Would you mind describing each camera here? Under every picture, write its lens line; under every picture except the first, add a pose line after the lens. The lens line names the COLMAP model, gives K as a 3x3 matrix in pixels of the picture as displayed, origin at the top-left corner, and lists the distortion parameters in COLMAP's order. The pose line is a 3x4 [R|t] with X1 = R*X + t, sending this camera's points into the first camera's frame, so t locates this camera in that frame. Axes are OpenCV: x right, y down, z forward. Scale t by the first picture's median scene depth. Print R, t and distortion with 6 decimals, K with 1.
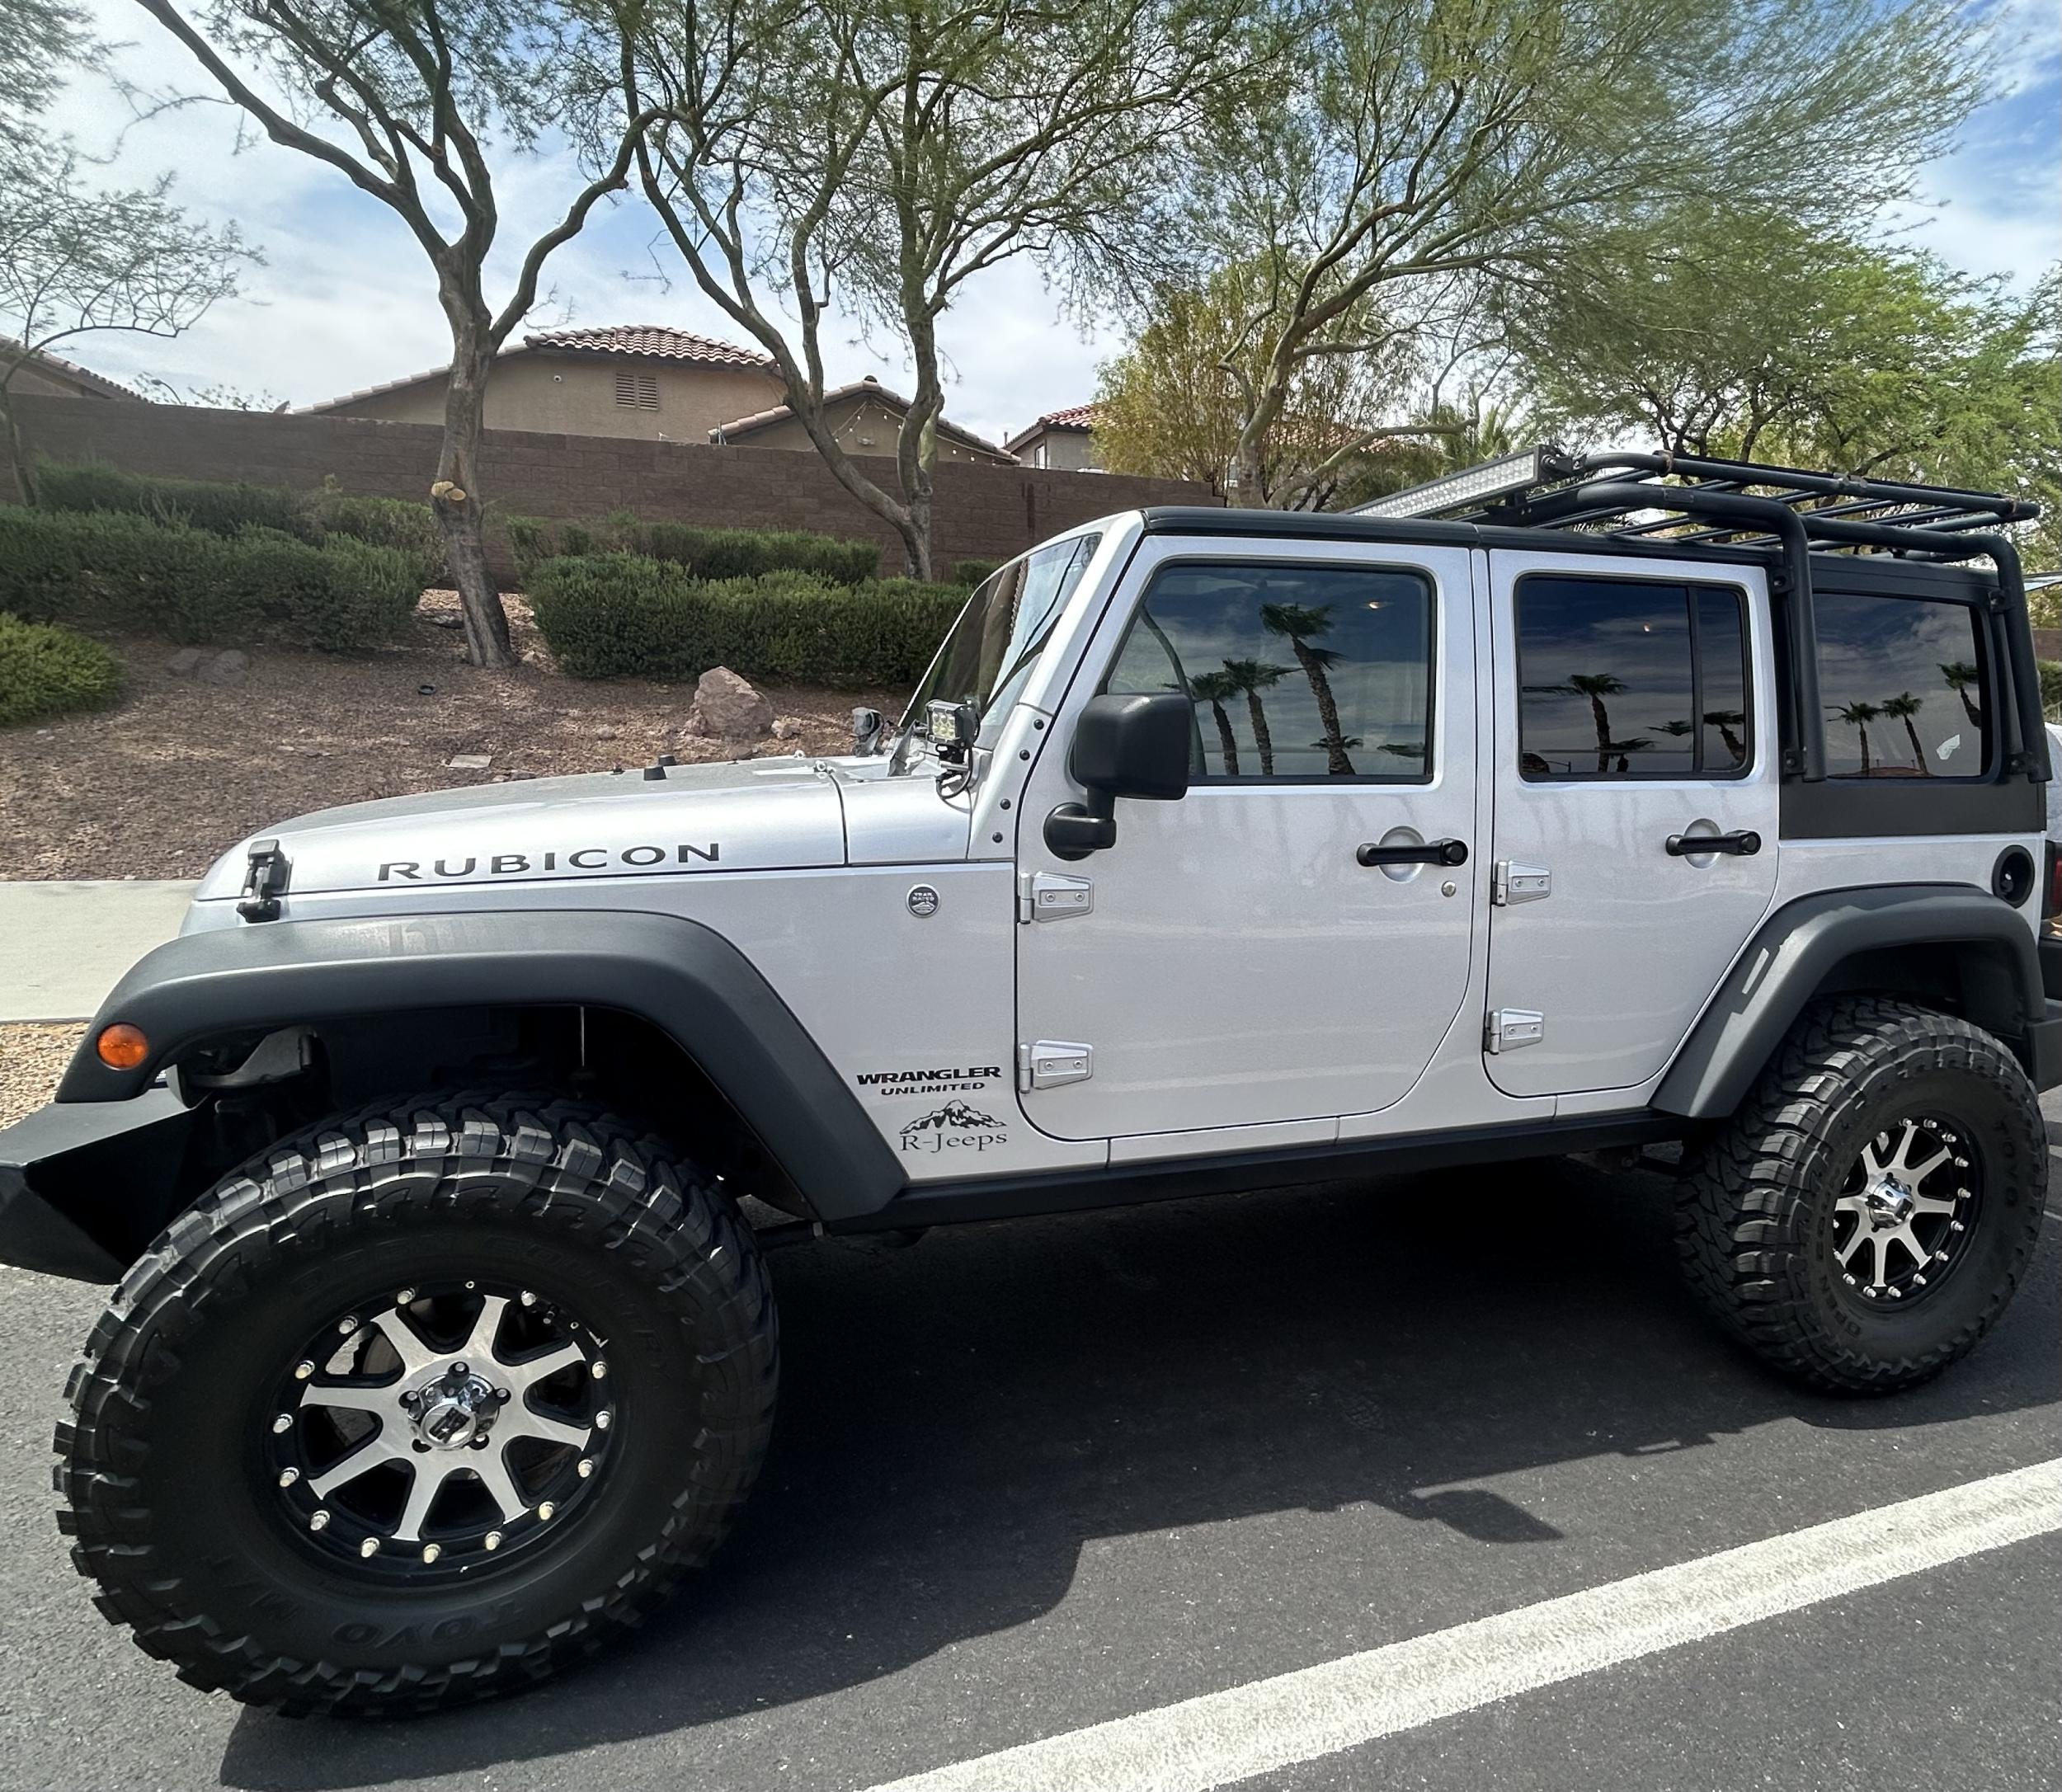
lens RADIAL K [[1229.8, 0, 1211.7], [0, 1229.8, 892.2], [0, 0, 1]] dist [0.016688, -0.022318]
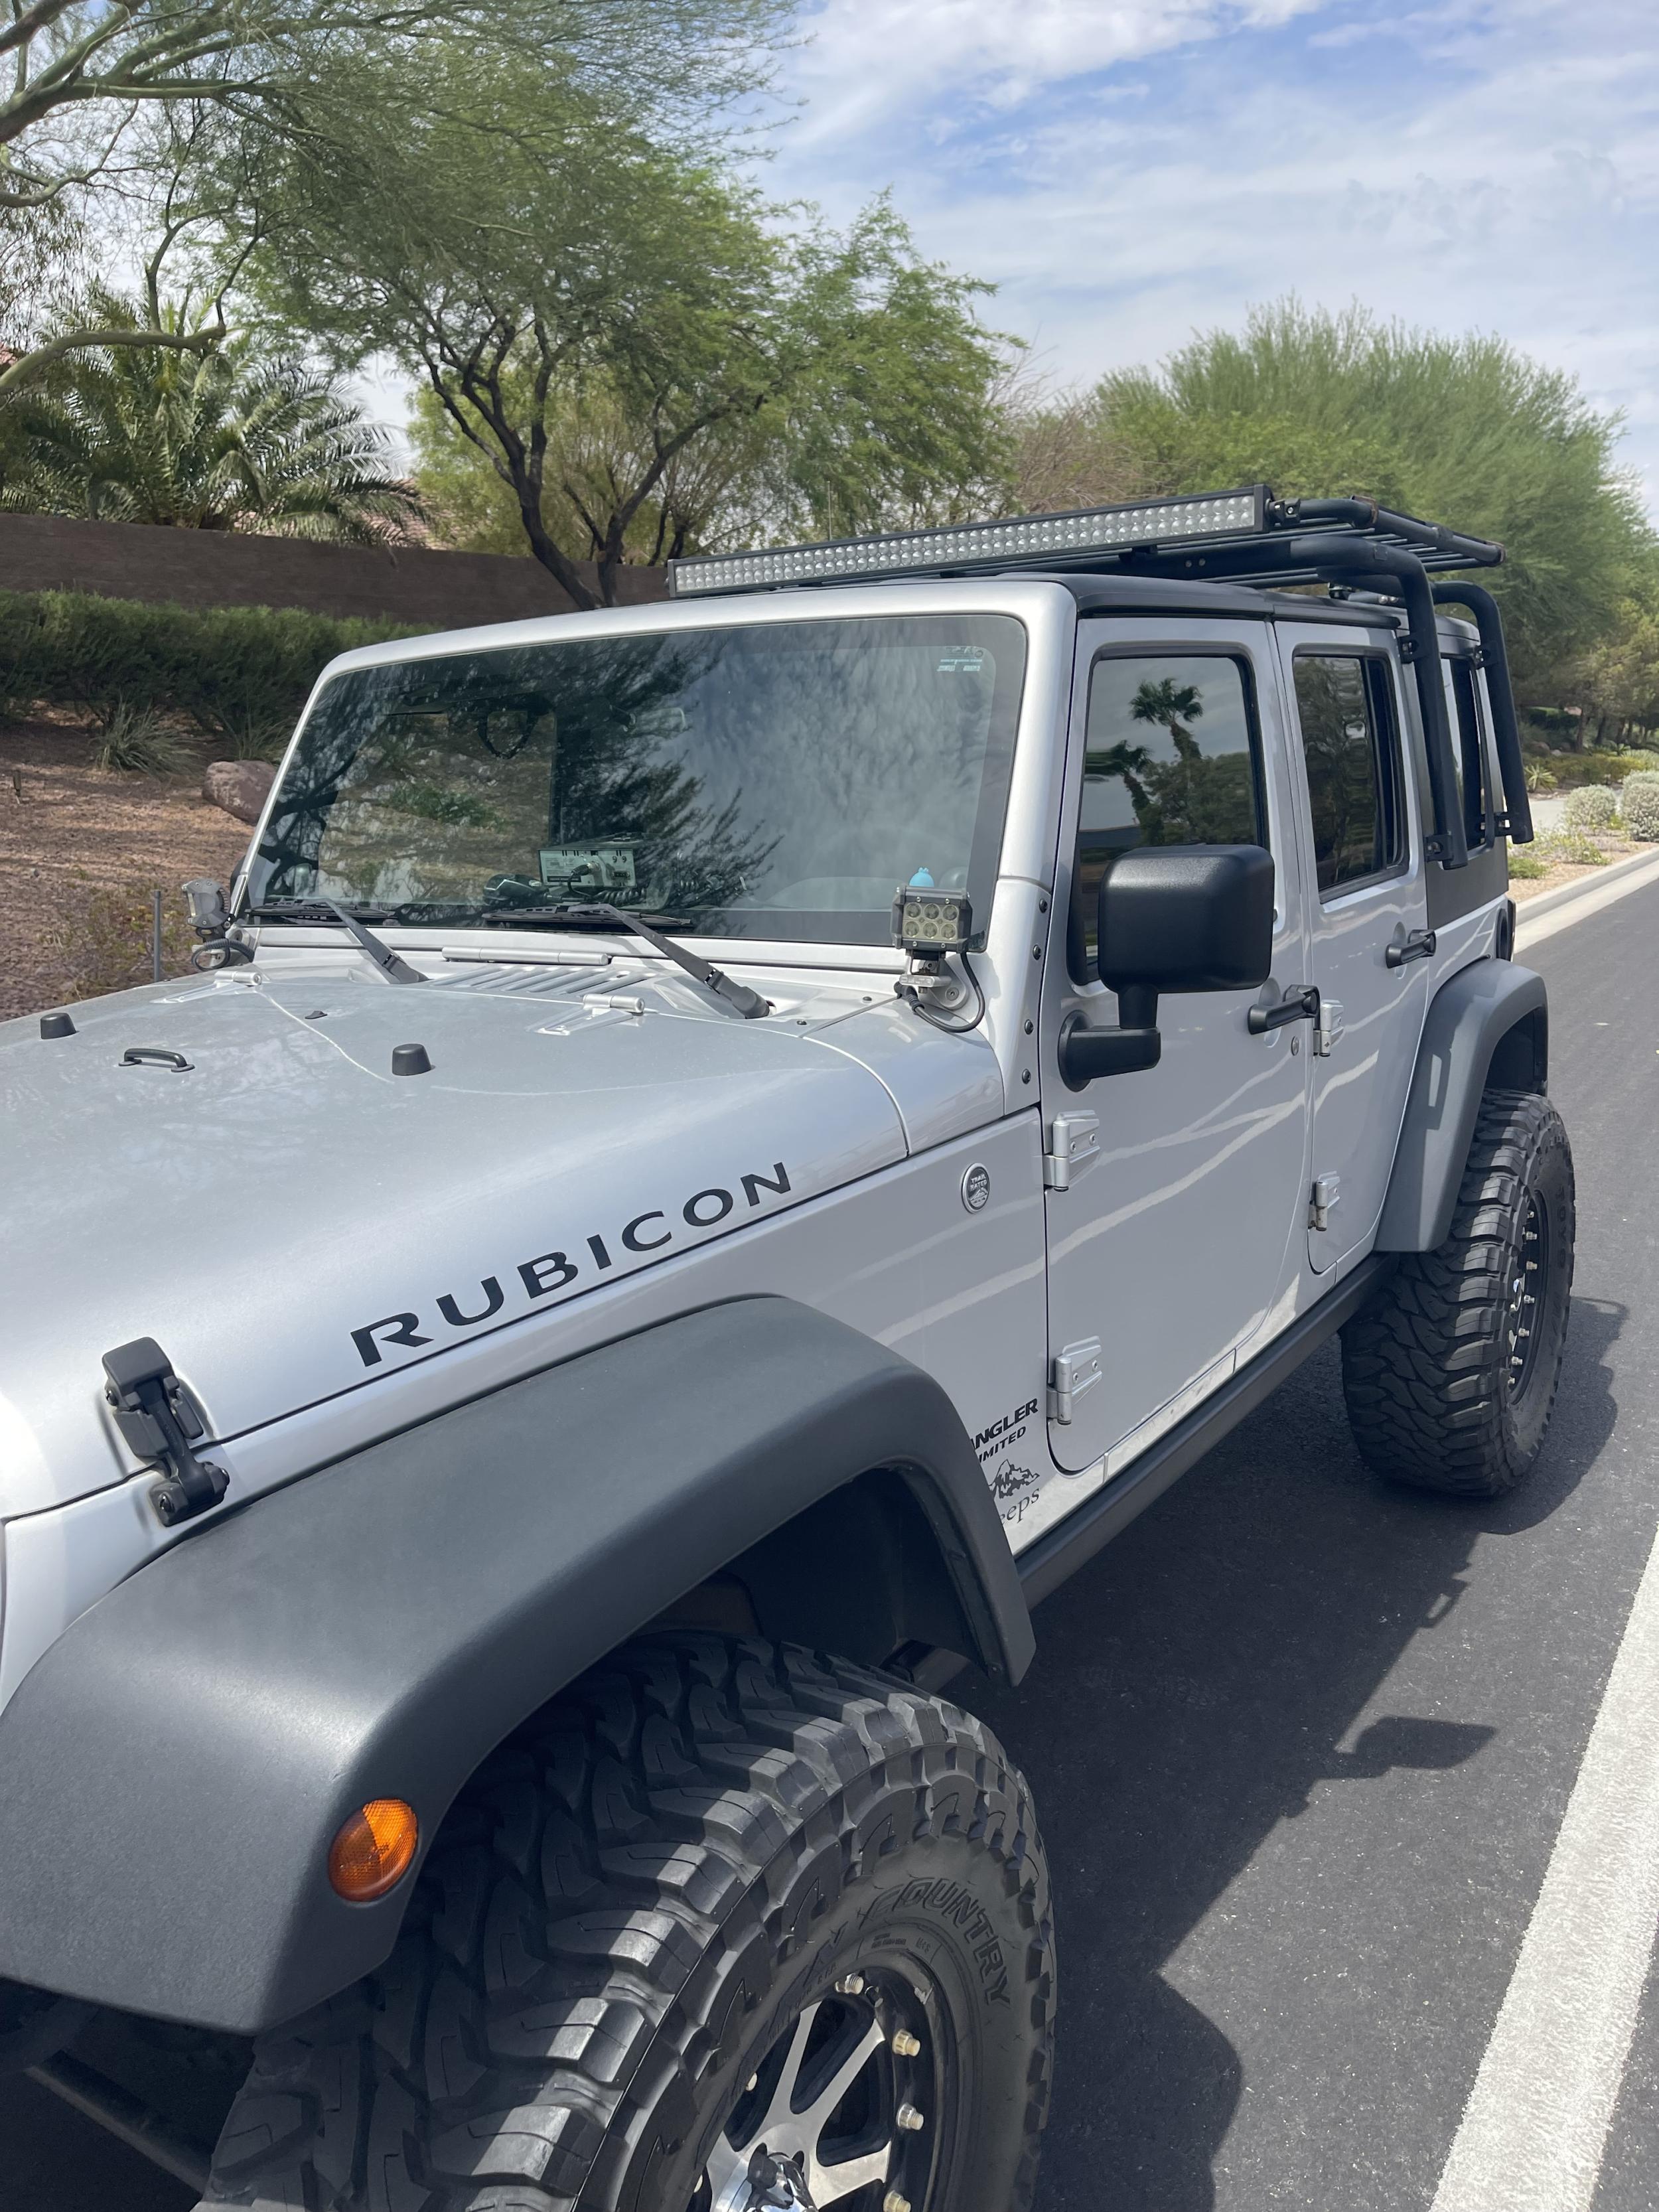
lens RADIAL K [[1658.0, 0, 816.4], [0, 1658.0, 1120.7], [0, 0, 1]] dist [0.063315, -0.095455]
pose [[0.810497, -0.177592, 0.558171, -0.686016], [0.133072, 0.983840, 0.119798, -0.126877], [-0.570426, -0.022819, 0.821032, 0.263627]]
